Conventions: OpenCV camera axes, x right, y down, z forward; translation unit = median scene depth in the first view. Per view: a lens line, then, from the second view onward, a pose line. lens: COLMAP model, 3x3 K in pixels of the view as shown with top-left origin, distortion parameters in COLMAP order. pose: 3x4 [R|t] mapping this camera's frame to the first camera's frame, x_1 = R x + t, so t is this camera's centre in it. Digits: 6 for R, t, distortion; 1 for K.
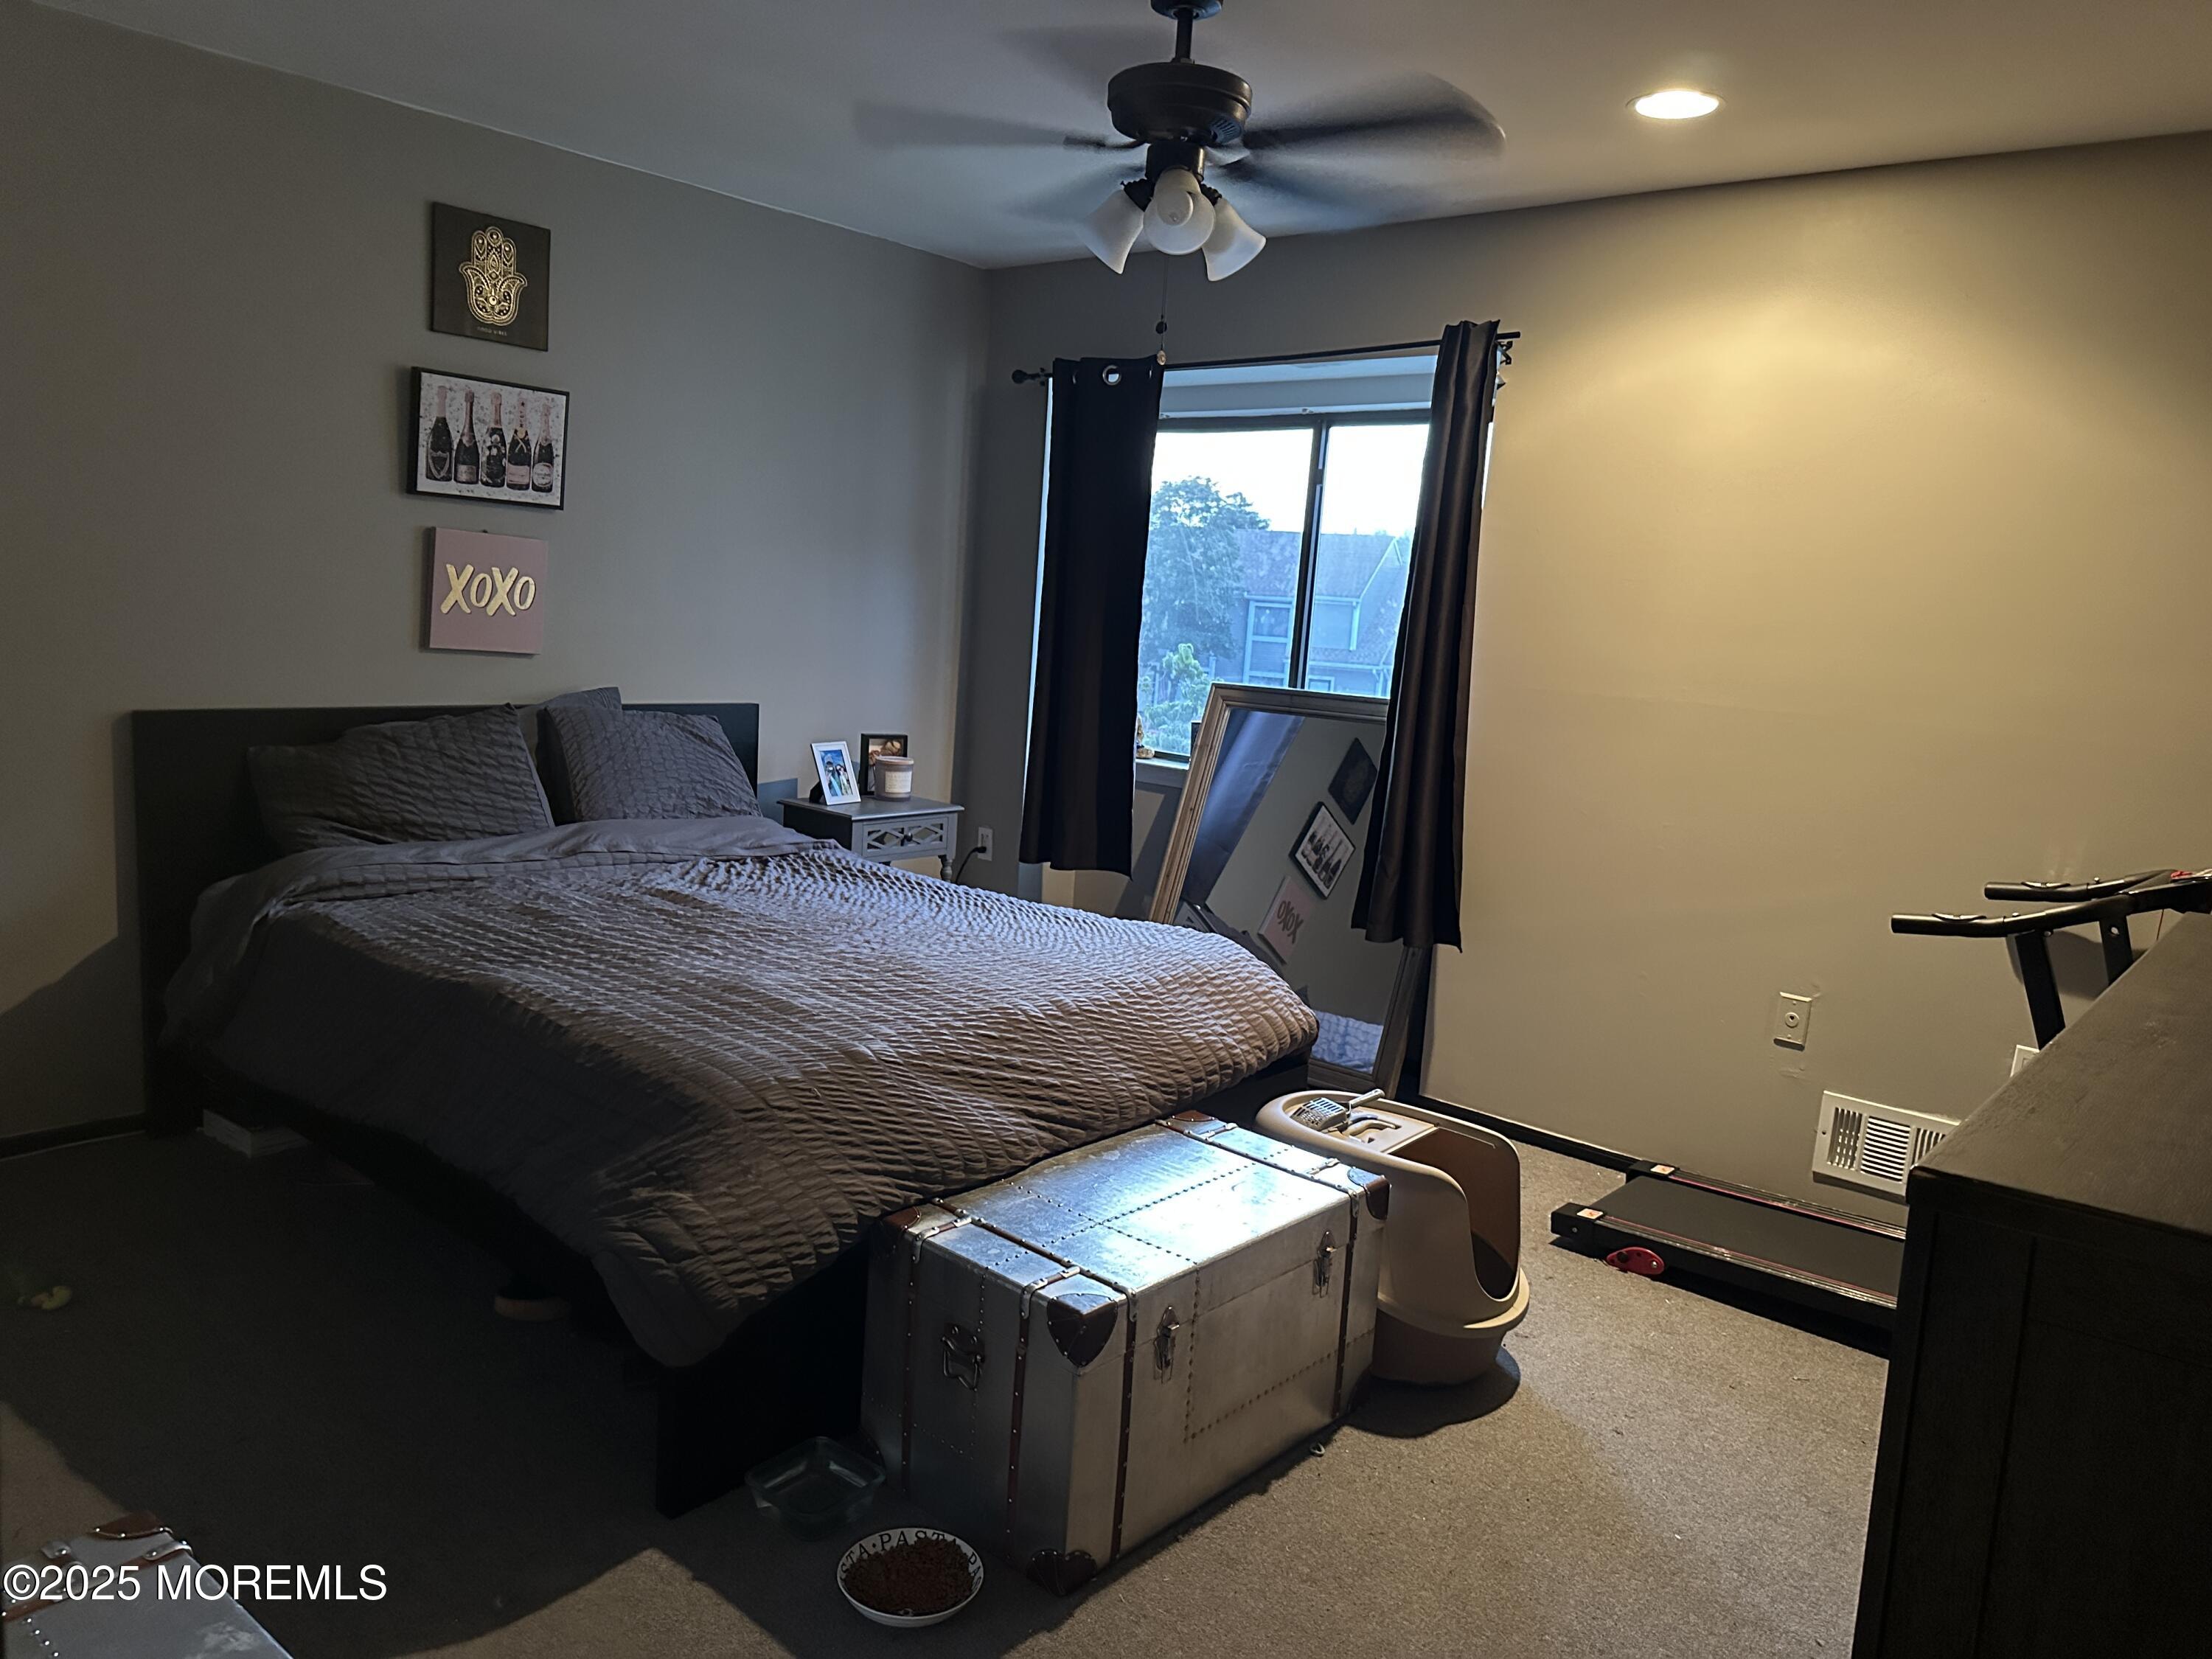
lens RADIAL K [[1591.4, 0, 1109.7], [0, 1591.4, 860.9], [0, 0, 1]] dist [-0.002676, -0.001014]
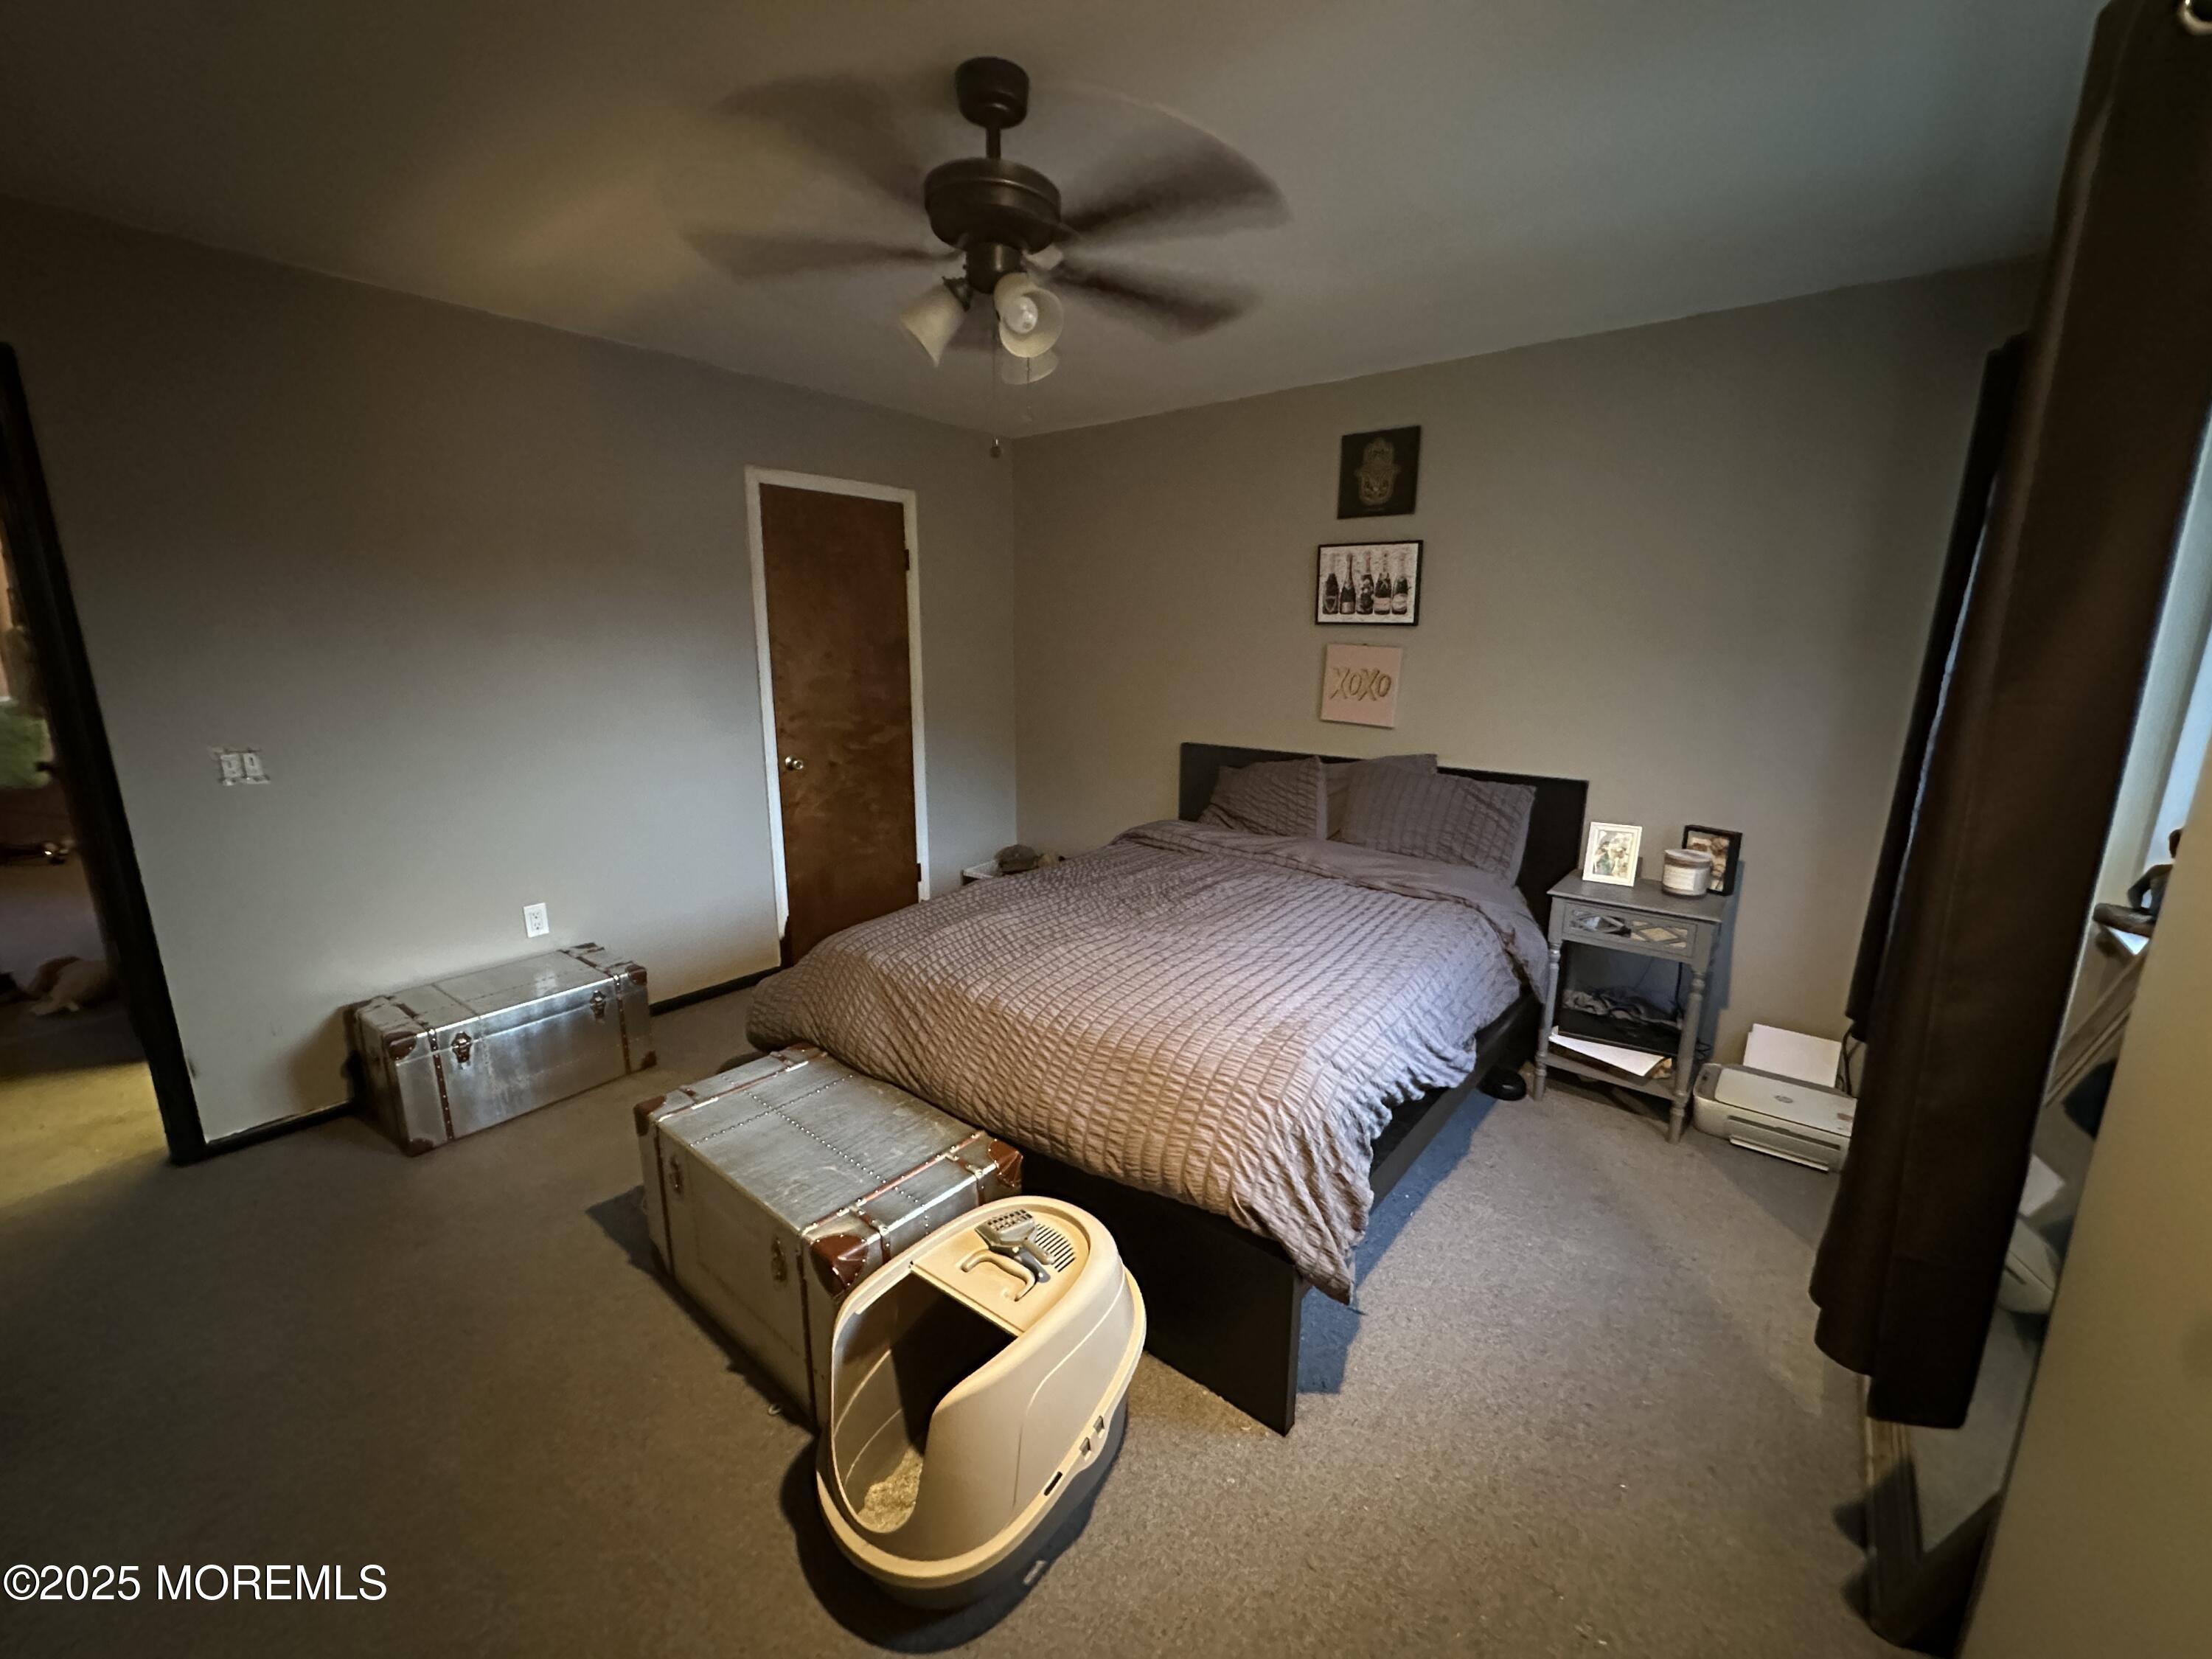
lens RADIAL K [[885.6, 0, 1110.3], [0, 885.6, 833.2], [0, 0, 1]] dist [-0.008844, 0.002790]
pose [[0.020955, 0.158991, -0.987058, 0.472716], [-0.168885, 0.973650, 0.153246, -0.121662], [0.985413, 0.163488, 0.047254, 0.761962]]
